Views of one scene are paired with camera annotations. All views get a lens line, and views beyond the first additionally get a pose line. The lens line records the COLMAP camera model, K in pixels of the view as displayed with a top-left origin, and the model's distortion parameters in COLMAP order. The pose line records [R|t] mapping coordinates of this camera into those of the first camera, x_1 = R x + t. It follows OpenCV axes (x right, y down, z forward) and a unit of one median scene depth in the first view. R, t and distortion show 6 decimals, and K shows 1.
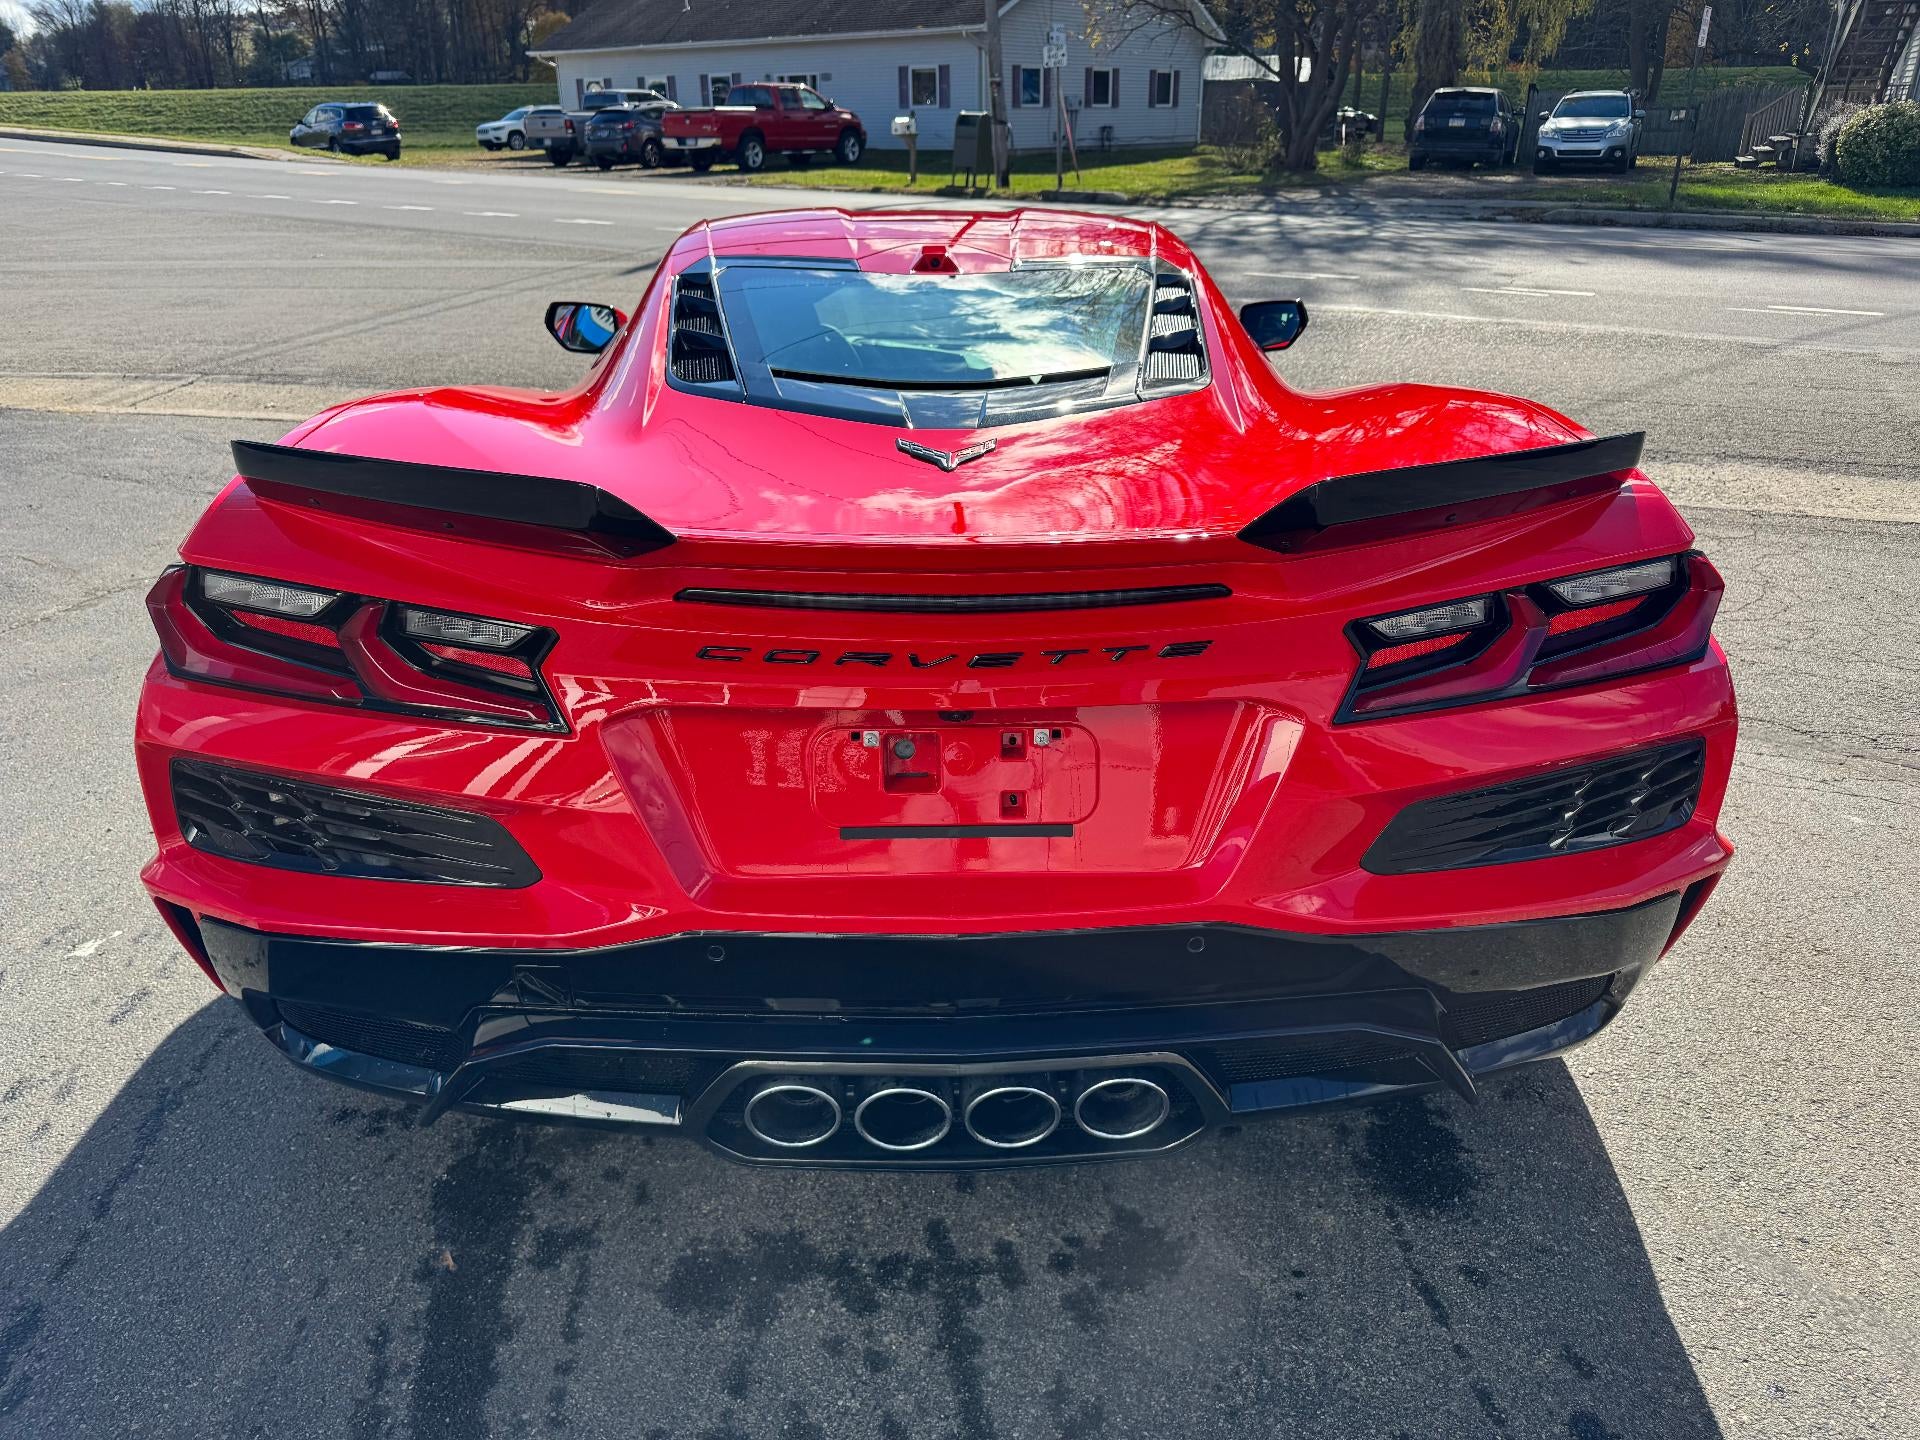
lens RADIAL K [[1364.6, 0, 963.0], [0, 1364.6, 719.9], [0, 0, 1]] dist [0.015153, -0.018466]
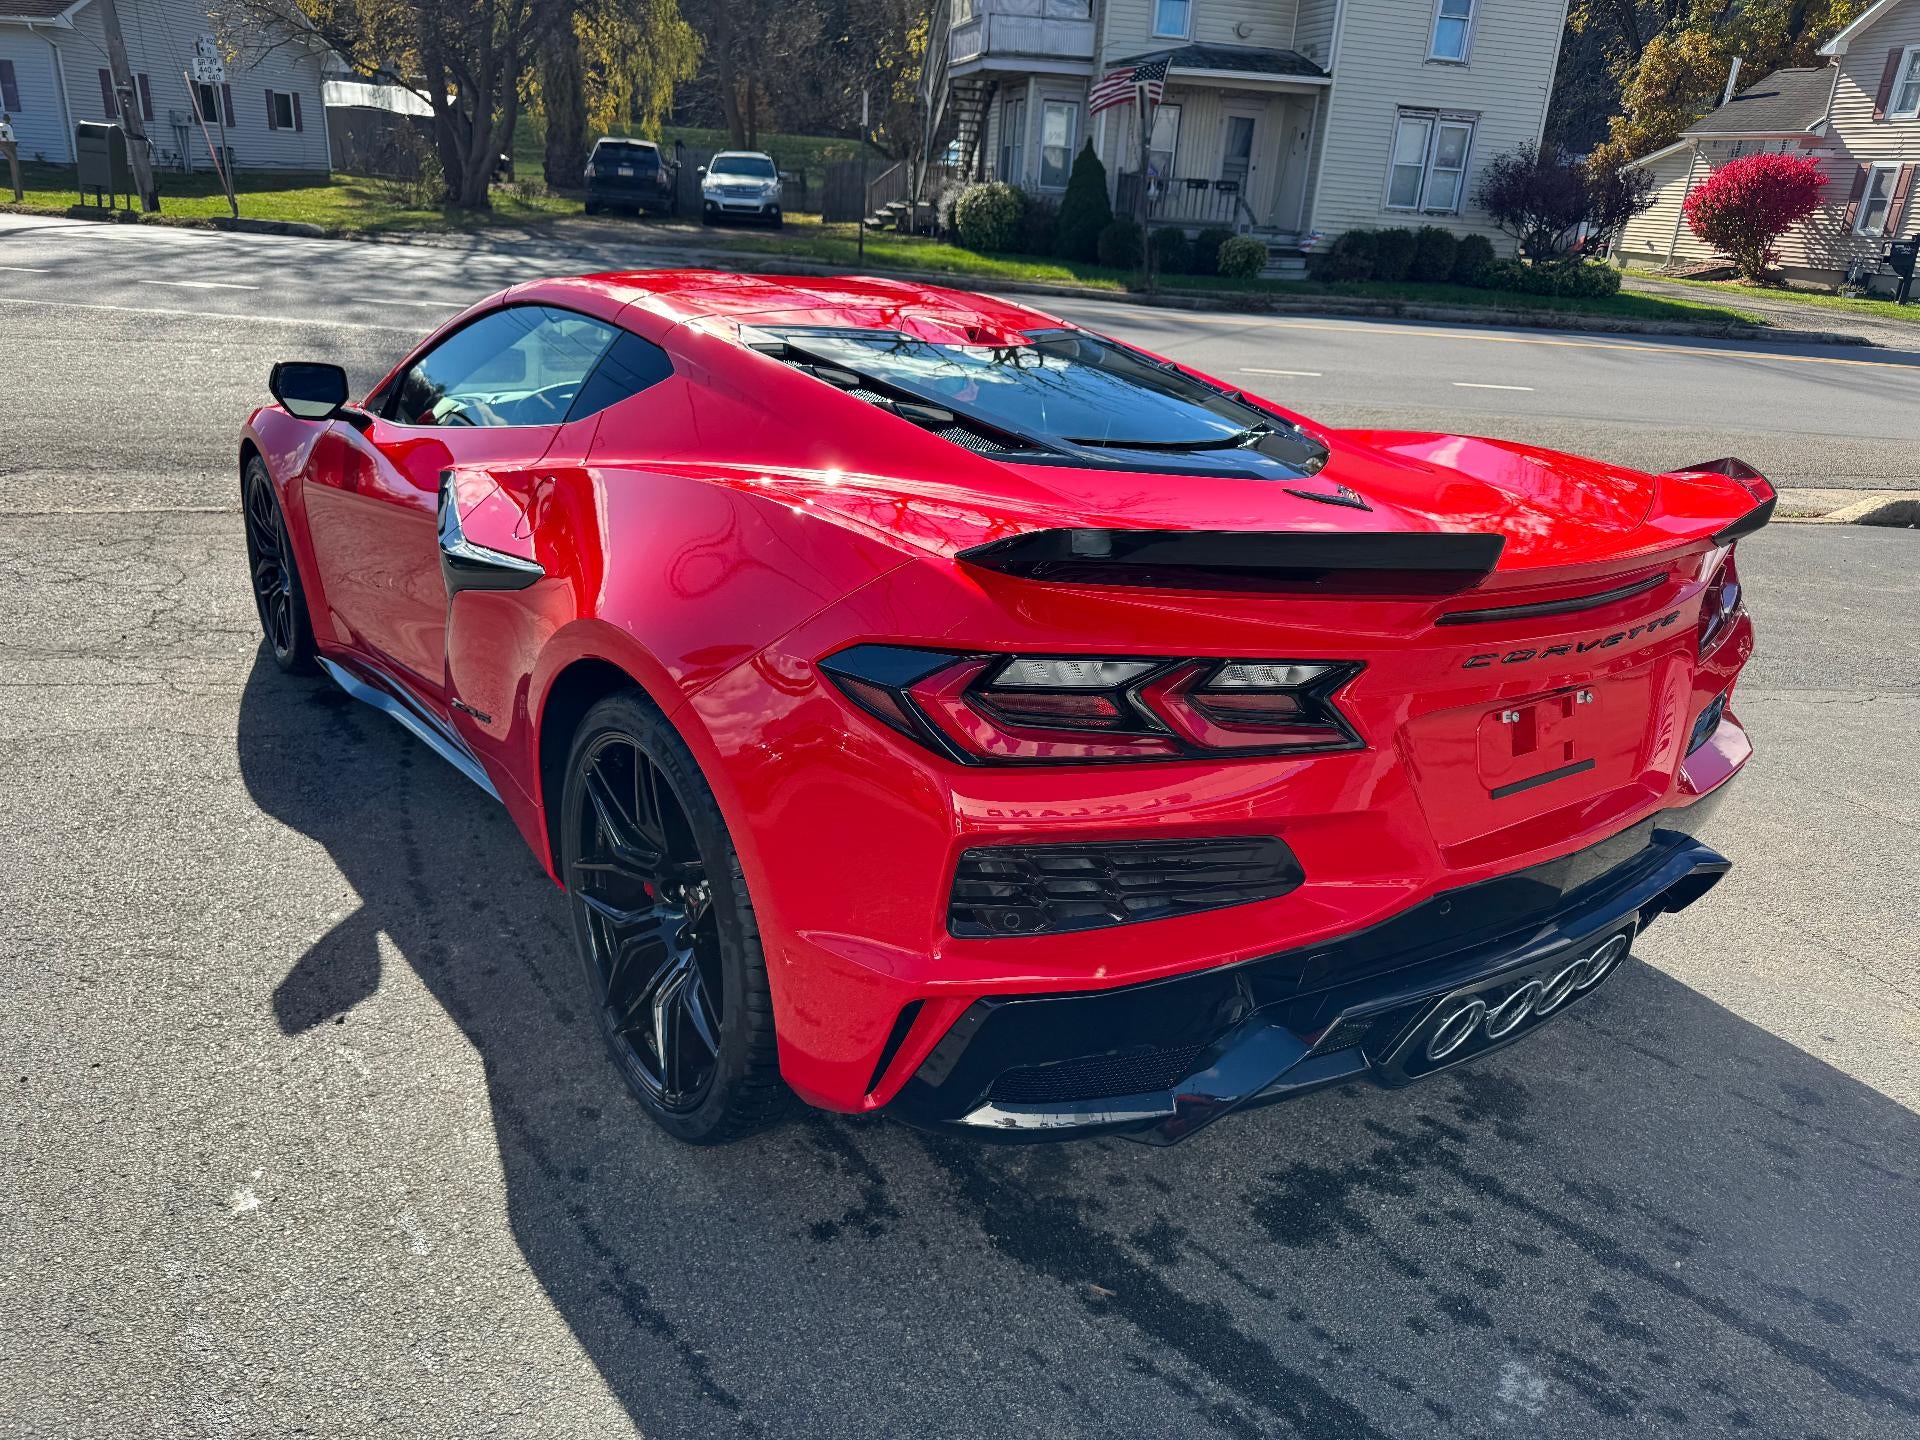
lens RADIAL K [[1364.6, 0, 958.8], [0, 1364.6, 727.5], [0, 0, 1]] dist [0.015153, -0.018466]
pose [[0.826753, -0.151218, 0.541861, -0.146639], [0.162018, 0.986389, 0.028071, -0.011959], [-0.538730, 0.064583, 0.839999, 0.022286]]
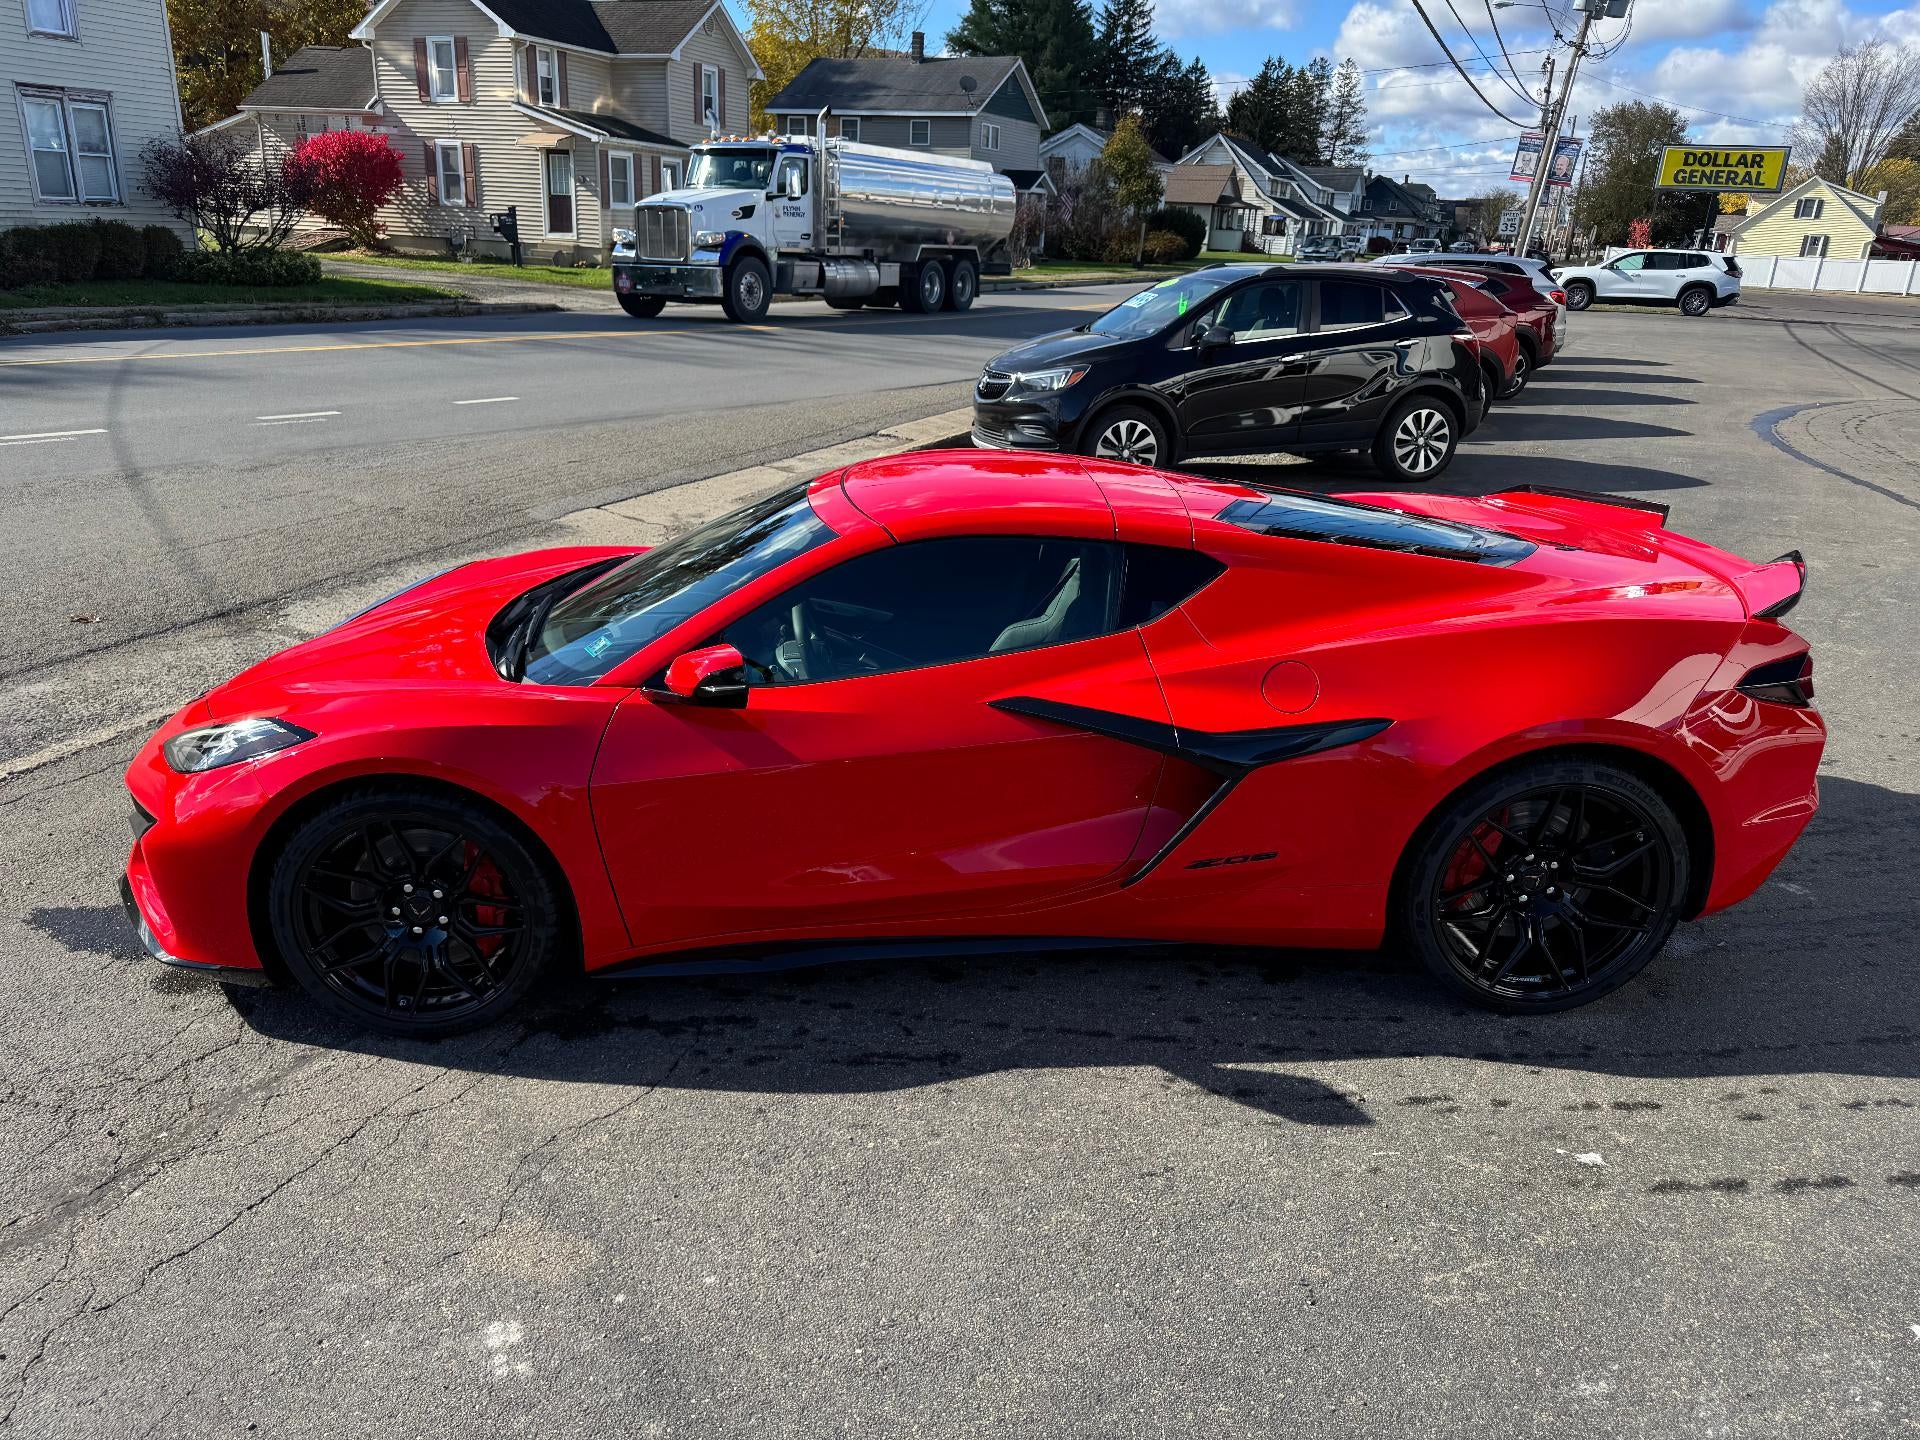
lens RADIAL K [[1364.6, 0, 968.8], [0, 1364.6, 726.3], [0, 0, 1]] dist [0.015153, -0.018466]
pose [[-0.021417, -0.339082, 0.940513, -0.339933], [0.360324, 0.874890, 0.323628, -0.151756], [-0.932581, 0.345821, 0.103442, 0.259545]]
